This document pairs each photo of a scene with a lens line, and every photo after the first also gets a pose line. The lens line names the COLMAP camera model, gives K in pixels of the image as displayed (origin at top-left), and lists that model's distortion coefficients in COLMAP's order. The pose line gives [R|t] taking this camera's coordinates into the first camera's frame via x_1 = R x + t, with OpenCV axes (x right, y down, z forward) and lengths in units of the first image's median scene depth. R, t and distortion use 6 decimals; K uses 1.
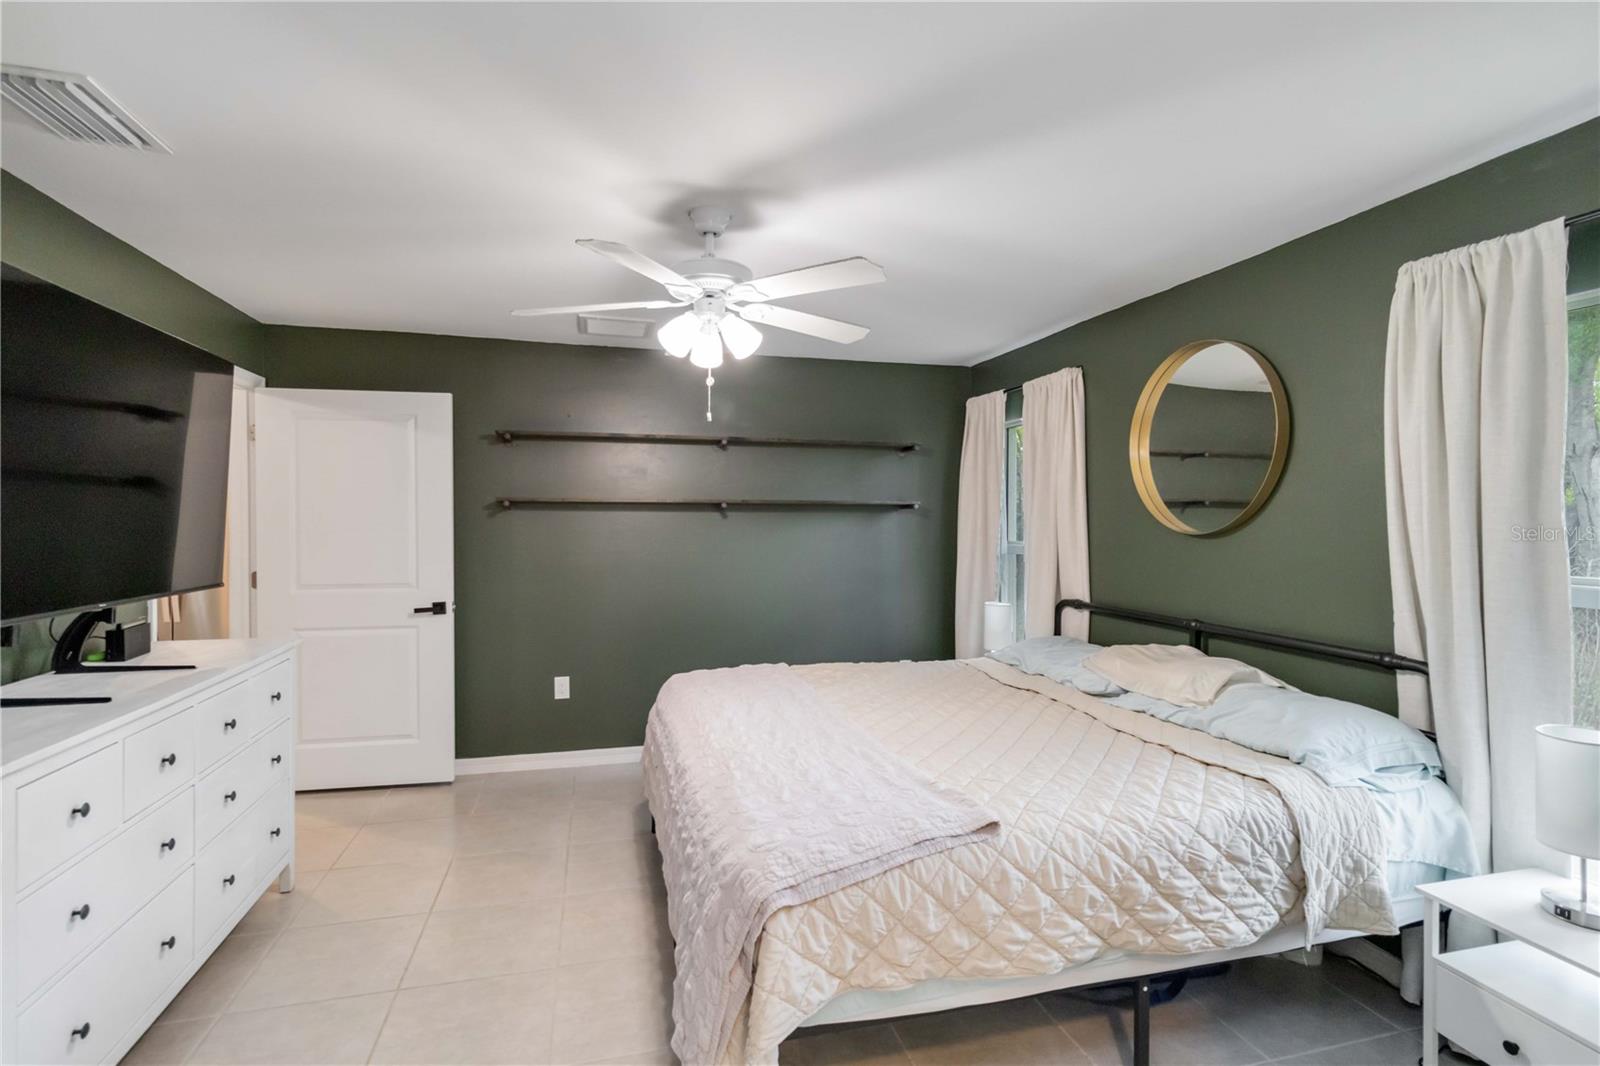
lens RADIAL K [[753.5, 0, 802.5], [0, 753.5, 525.3], [0, 0, 1]] dist [0.003253, -0.000947]
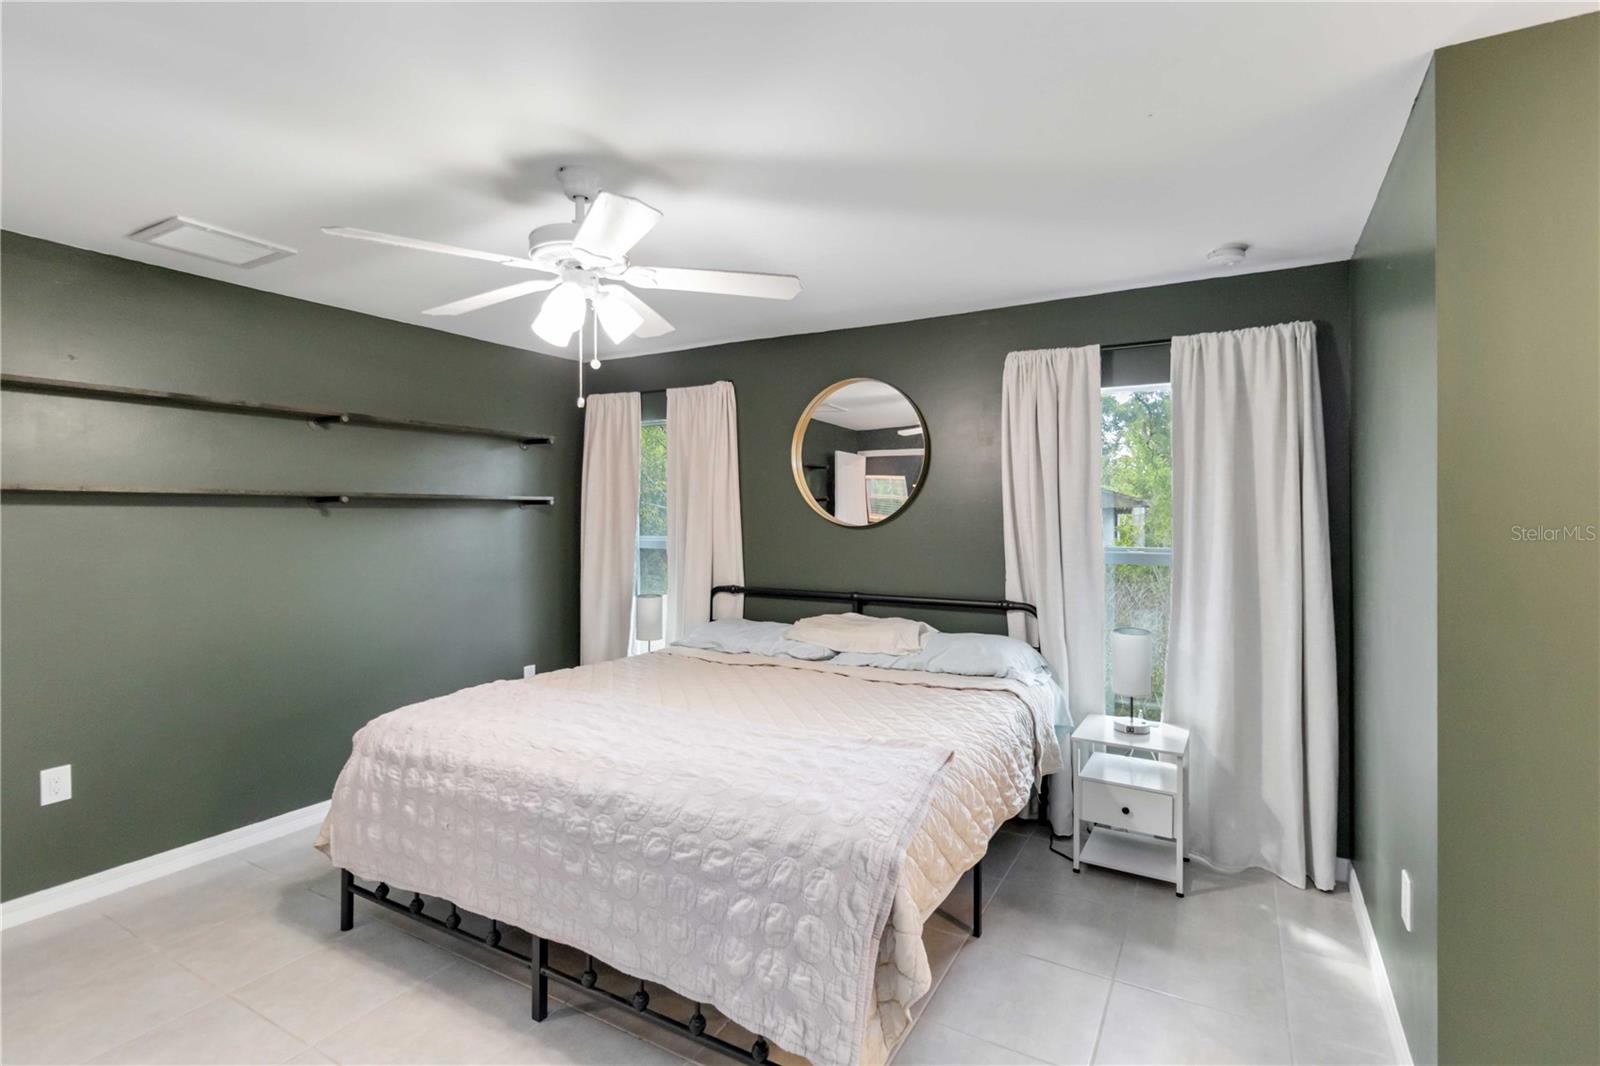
lens RADIAL K [[753.5, 0, 796.9], [0, 753.5, 516.8], [0, 0, 1]] dist [0.003253, -0.000947]
pose [[0.707329, -0.007450, 0.706845, -0.516462], [0.010666, 0.999943, -0.000133, -0.005496], [-0.706804, 0.007633, 0.707368, 0.169952]]
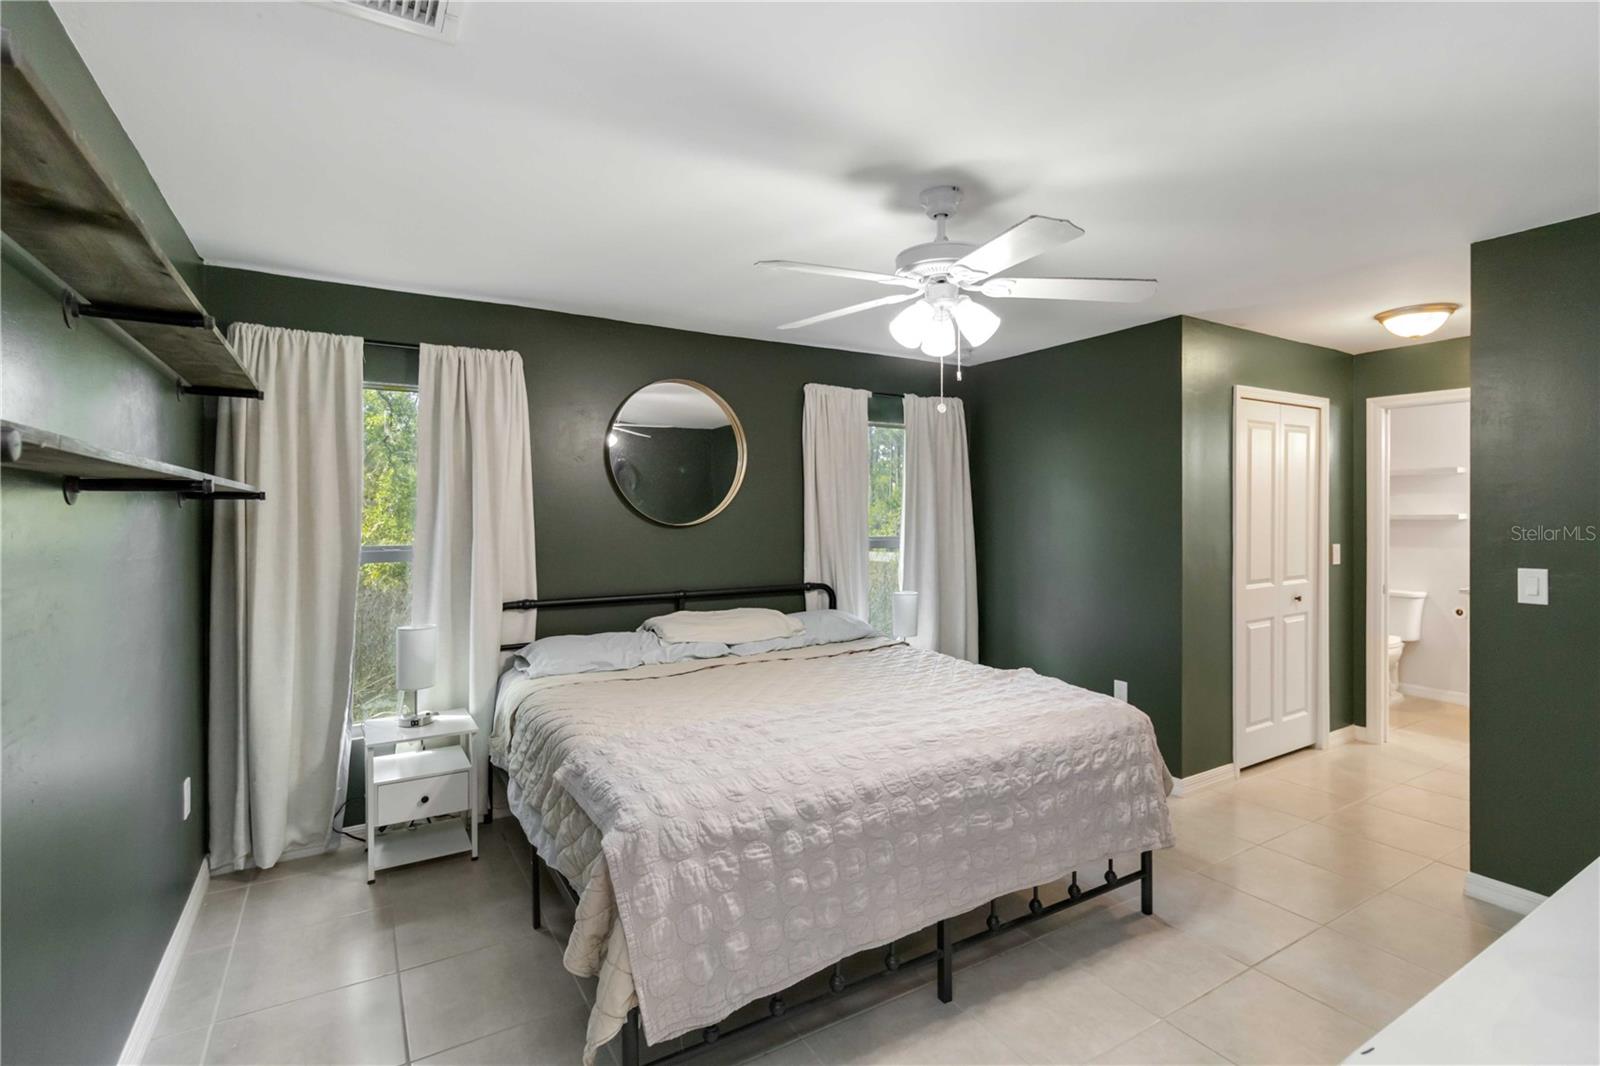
lens RADIAL K [[753.5, 0, 775.6], [0, 753.5, 534.3], [0, 0, 1]] dist [0.003253, -0.000947]
pose [[-0.263530, -0.026748, 0.964280, -0.876489], [0.013896, 0.999407, 0.031520, -0.013285], [-0.964551, 0.021706, -0.263001, 1.305315]]
